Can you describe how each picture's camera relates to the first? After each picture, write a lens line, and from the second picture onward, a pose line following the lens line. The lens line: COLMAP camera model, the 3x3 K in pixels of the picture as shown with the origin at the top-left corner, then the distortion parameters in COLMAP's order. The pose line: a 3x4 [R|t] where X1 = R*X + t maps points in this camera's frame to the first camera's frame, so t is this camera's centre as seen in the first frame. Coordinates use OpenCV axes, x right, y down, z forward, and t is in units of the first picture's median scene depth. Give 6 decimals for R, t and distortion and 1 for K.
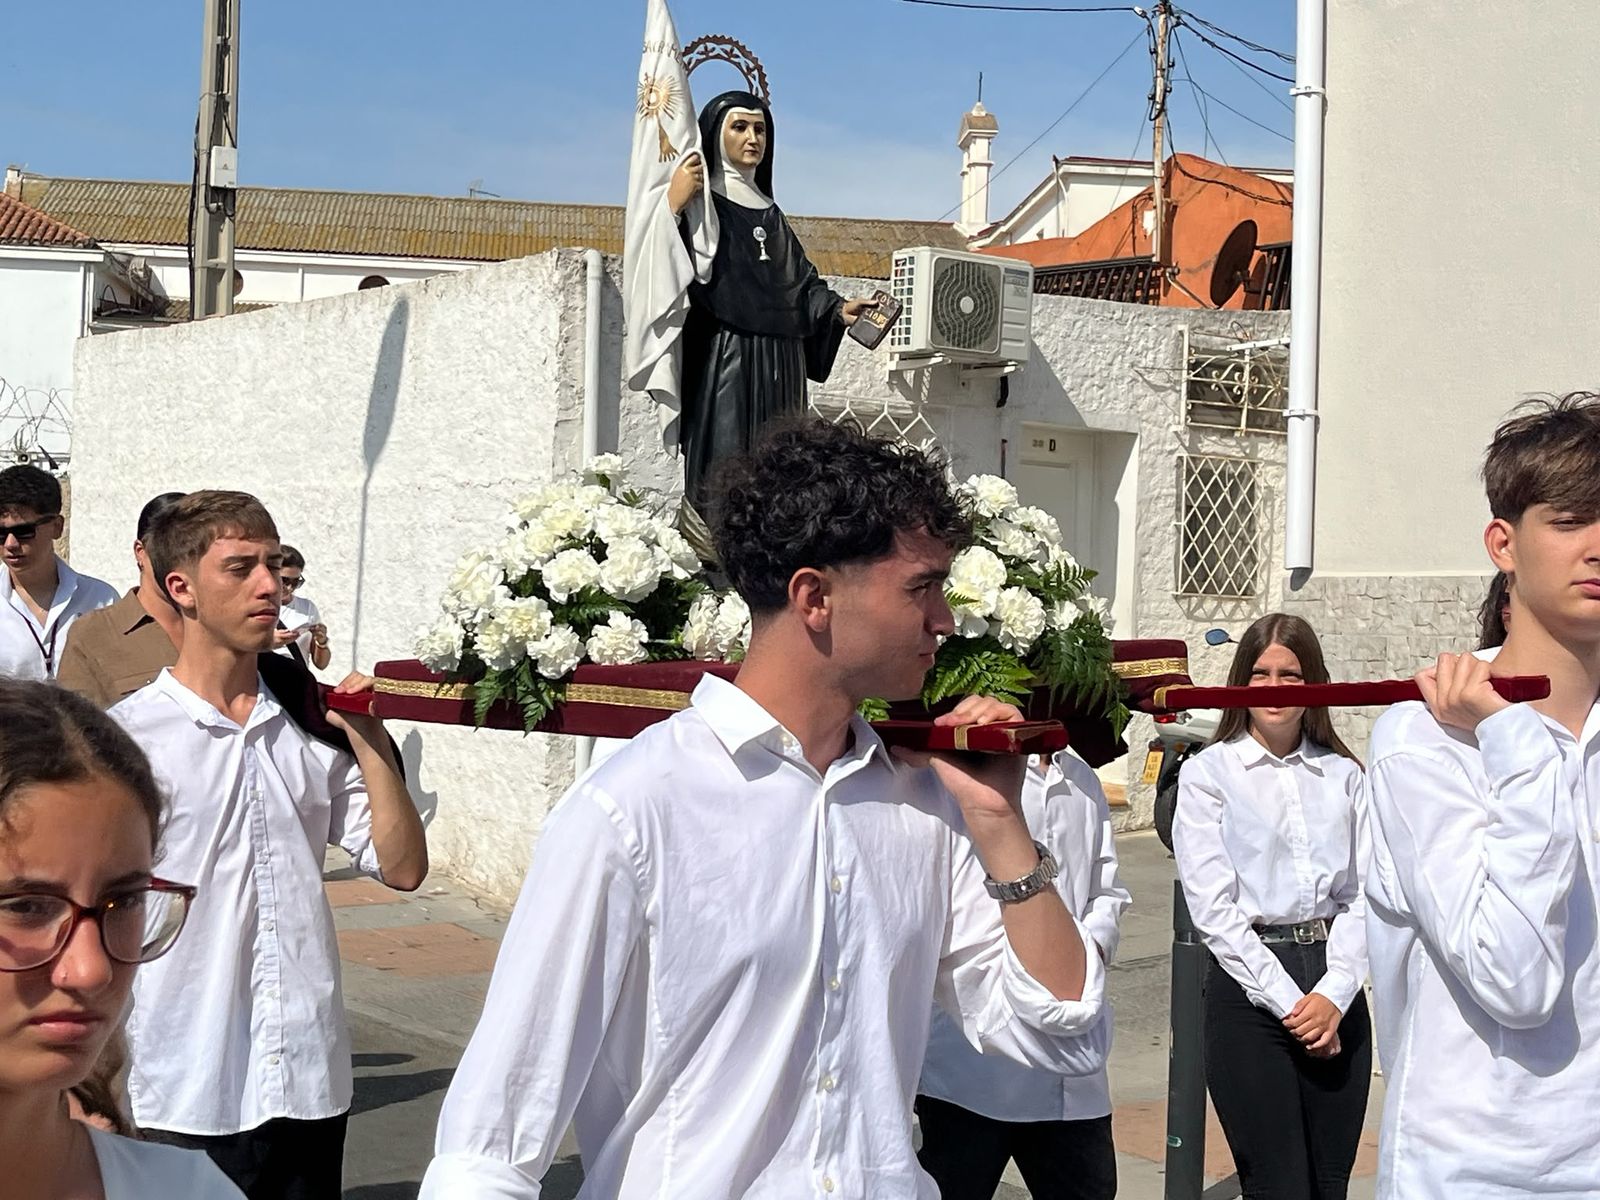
lens RADIAL K [[2600.5, 0, 778.3], [0, 2600.5, 566.6], [0, 0, 1]] dist [0.108274, -0.187733]
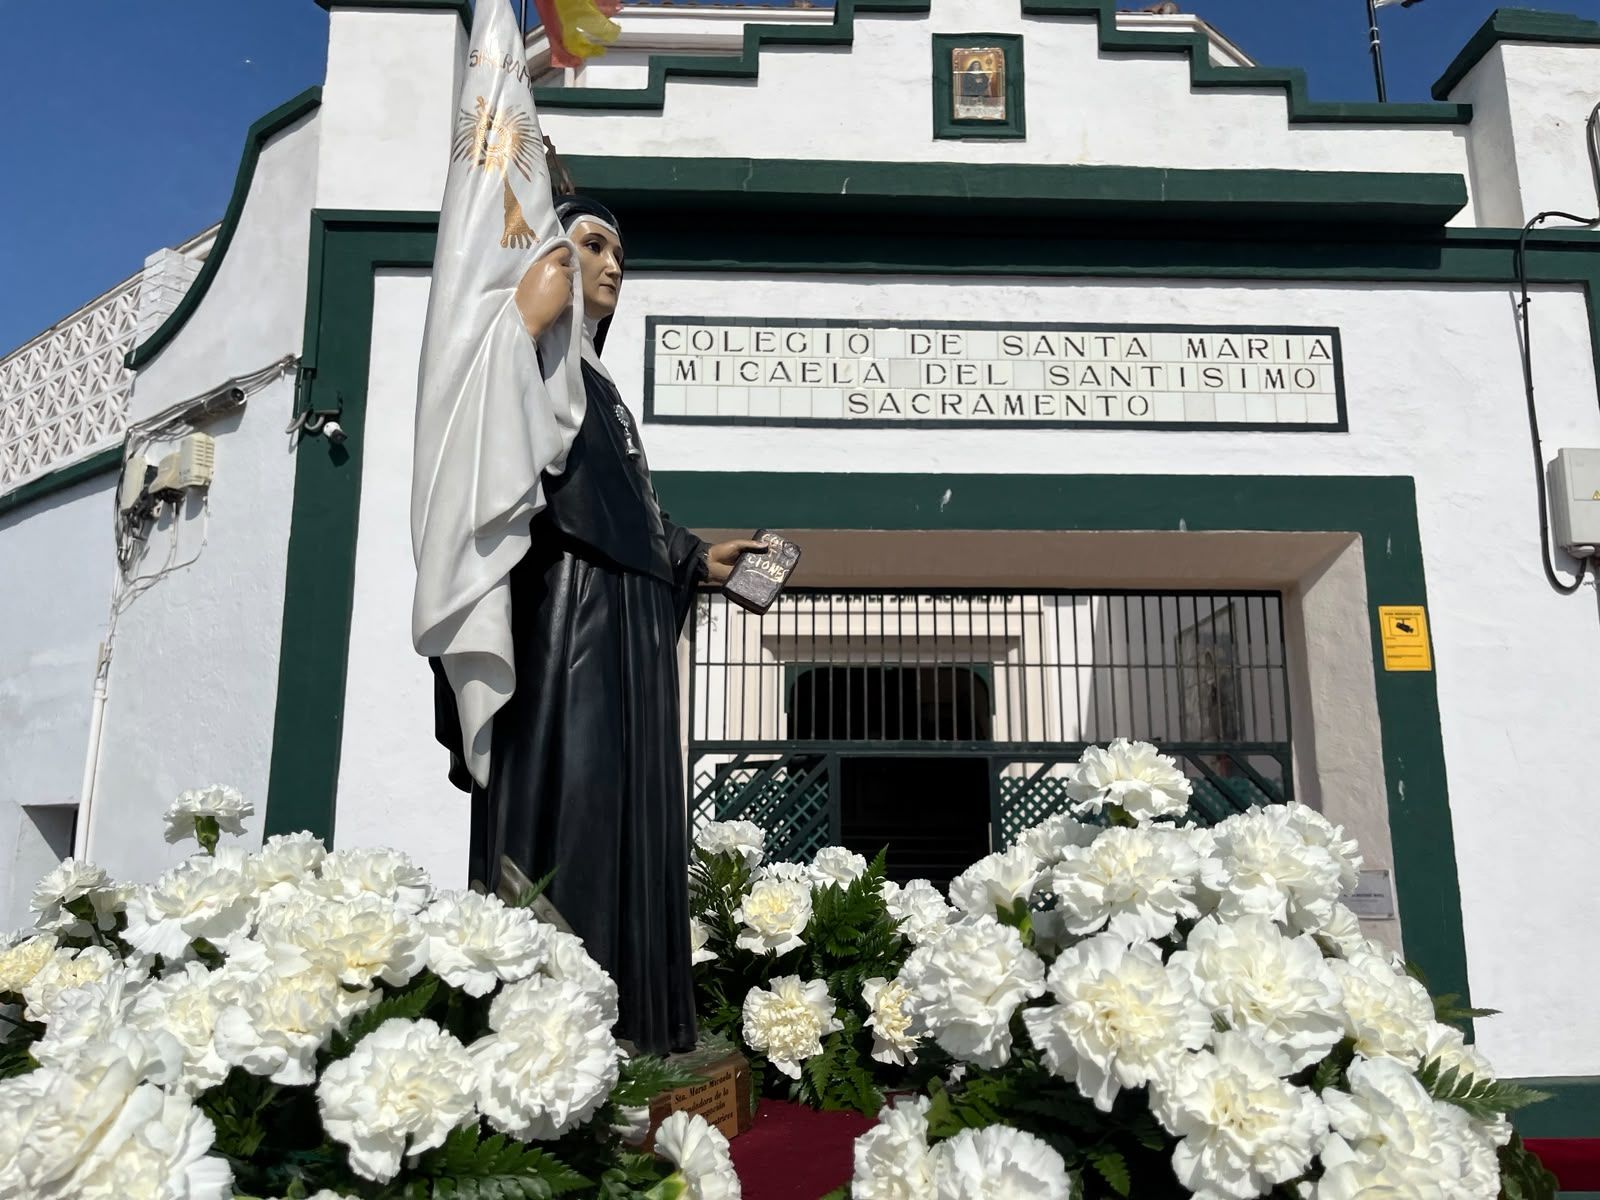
lens RADIAL K [[1197.9, 0, 804.3], [0, 1197.9, 578.8], [0, 0, 1]] dist [-0.003574, -0.005657]
pose [[0.832119, 0.077979, 0.549088, -0.125807], [0.043437, 0.977861, -0.204698, -0.030463], [-0.552894, 0.194184, 0.810309, 0.765950]]
